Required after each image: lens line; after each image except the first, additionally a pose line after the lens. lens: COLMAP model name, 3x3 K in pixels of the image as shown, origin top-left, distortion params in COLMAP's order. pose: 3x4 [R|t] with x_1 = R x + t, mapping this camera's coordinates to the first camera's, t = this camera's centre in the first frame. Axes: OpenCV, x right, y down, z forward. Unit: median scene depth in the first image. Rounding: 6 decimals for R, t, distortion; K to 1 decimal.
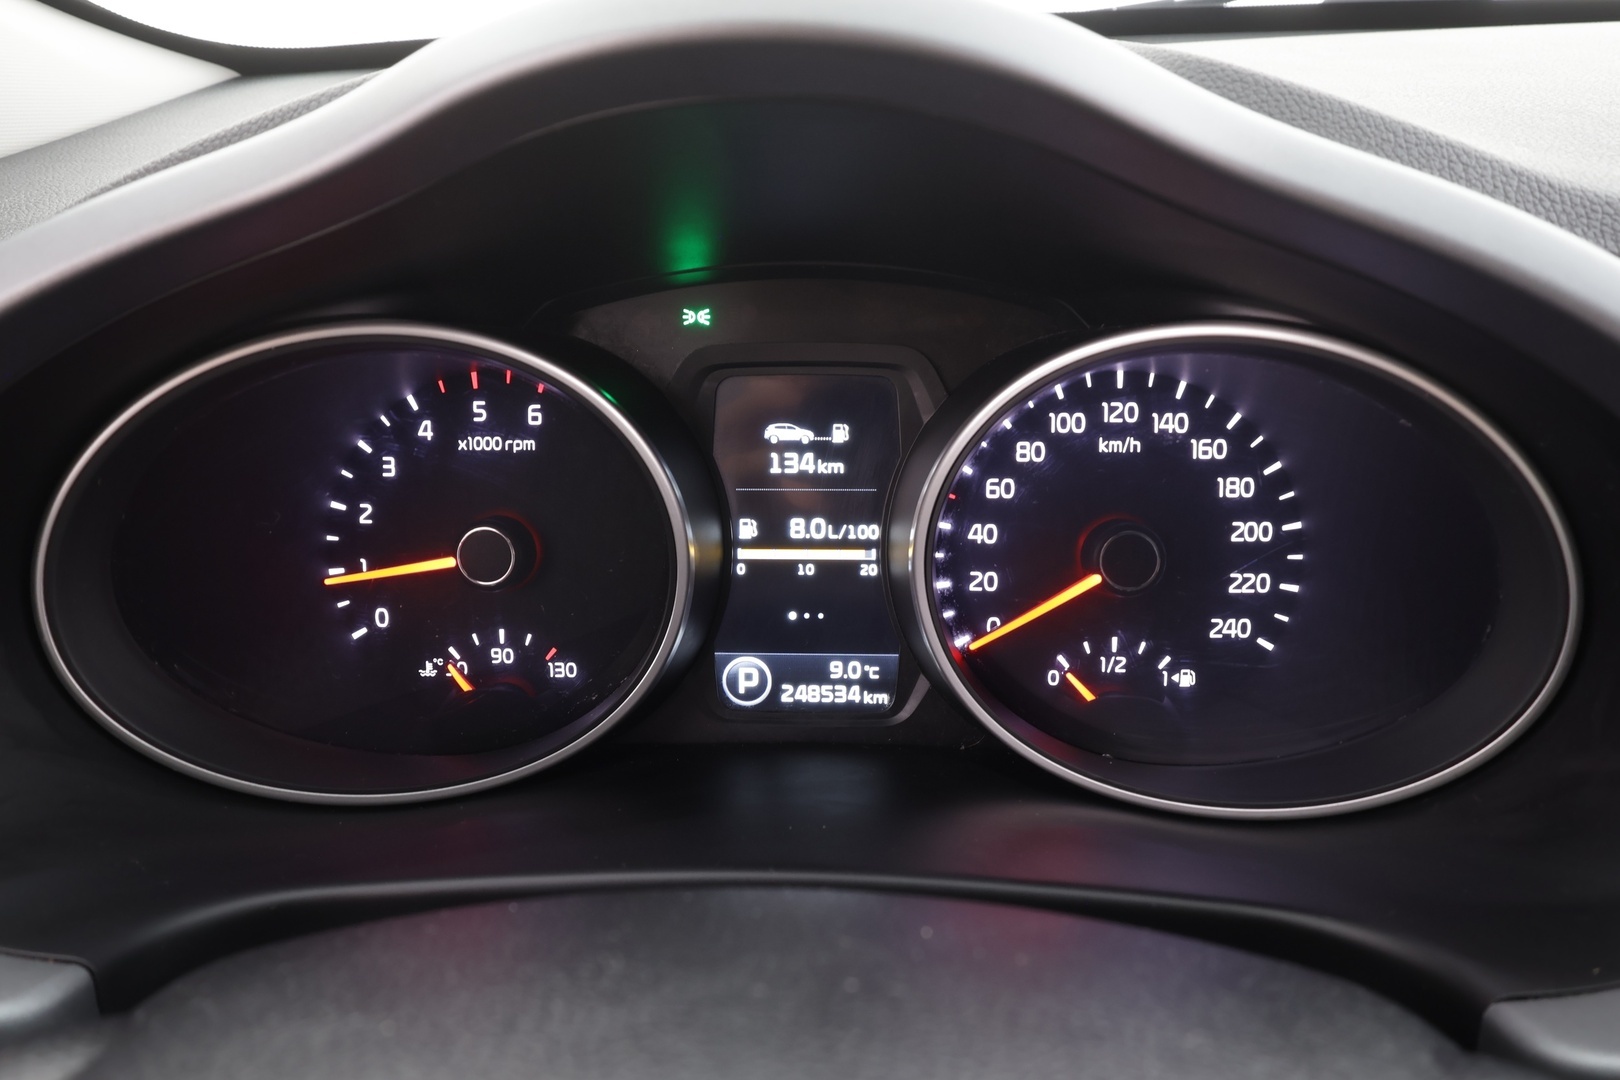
lens RADIAL K [[1101.6, 0, 810.0], [0, 1101.6, 540.0], [0, 0, 1]] dist [-0.003184, -0.001172]
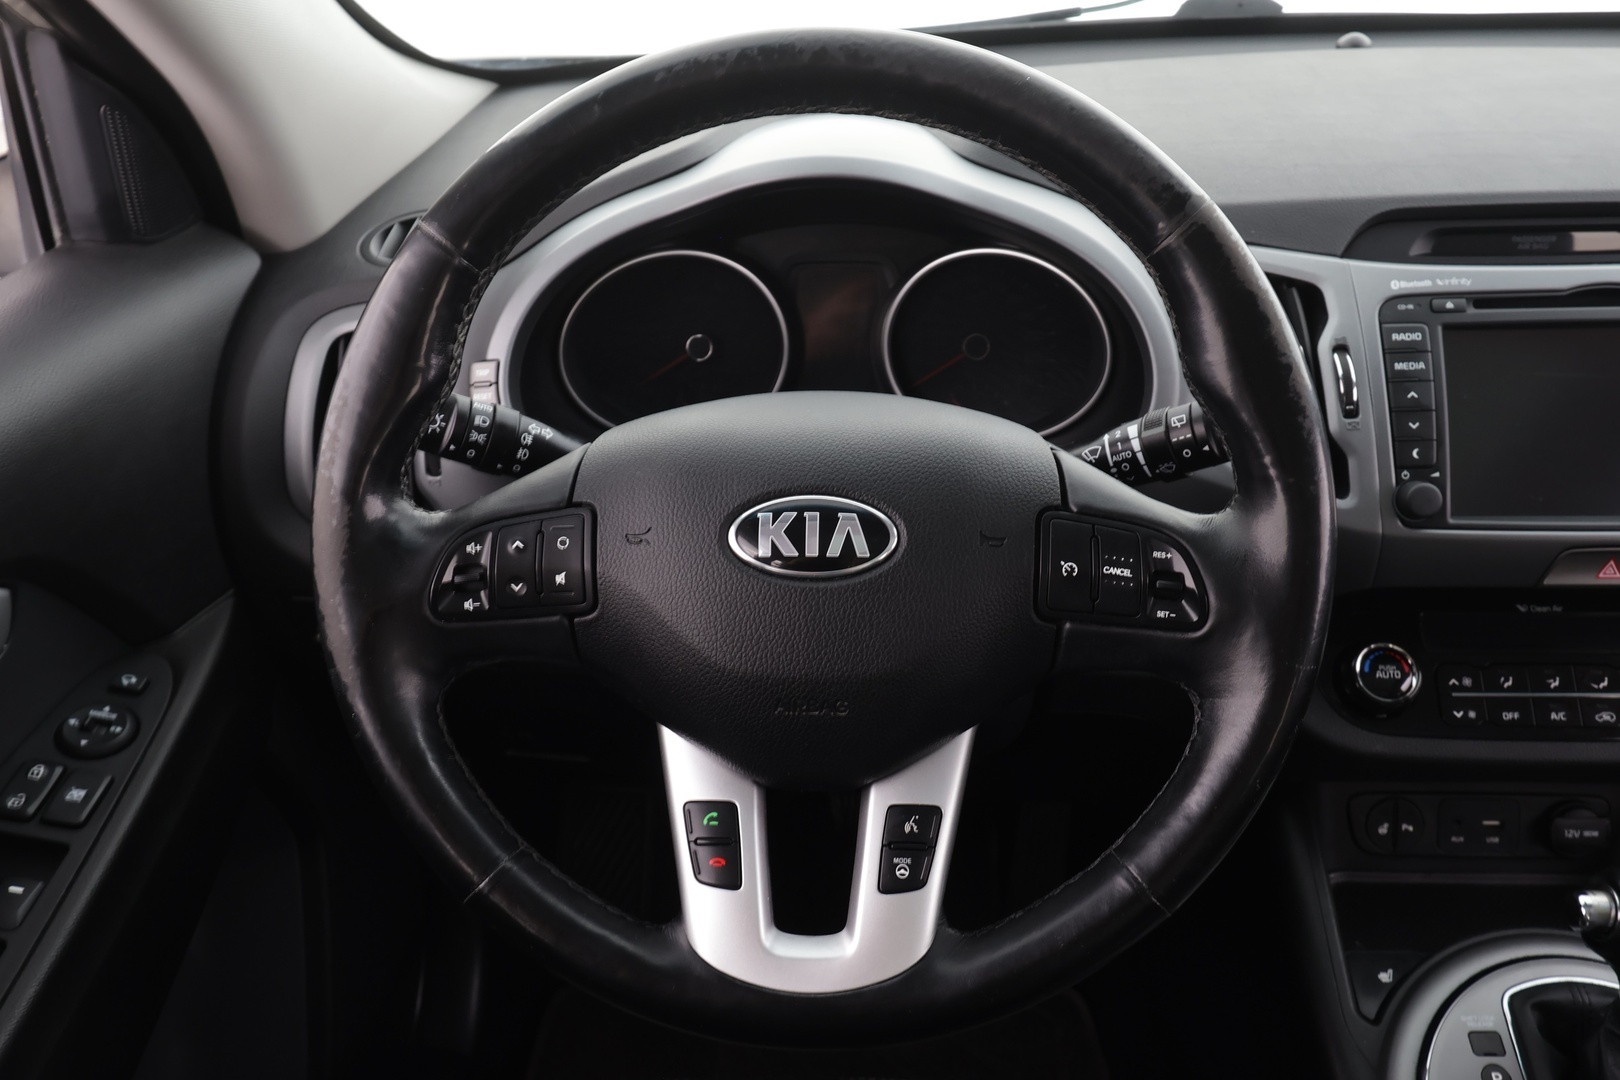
lens RADIAL K [[1268.0, 0, 810.0], [0, 1268.0, 540.0], [0, 0, 1]] dist [-0.006756, 0.004471]
pose [[0.999847, -0.004968, -0.016783, -0.019953], [0.006229, 0.997093, 0.075934, 0.210830], [0.016357, -0.076027, 0.996972, -1.638670]]
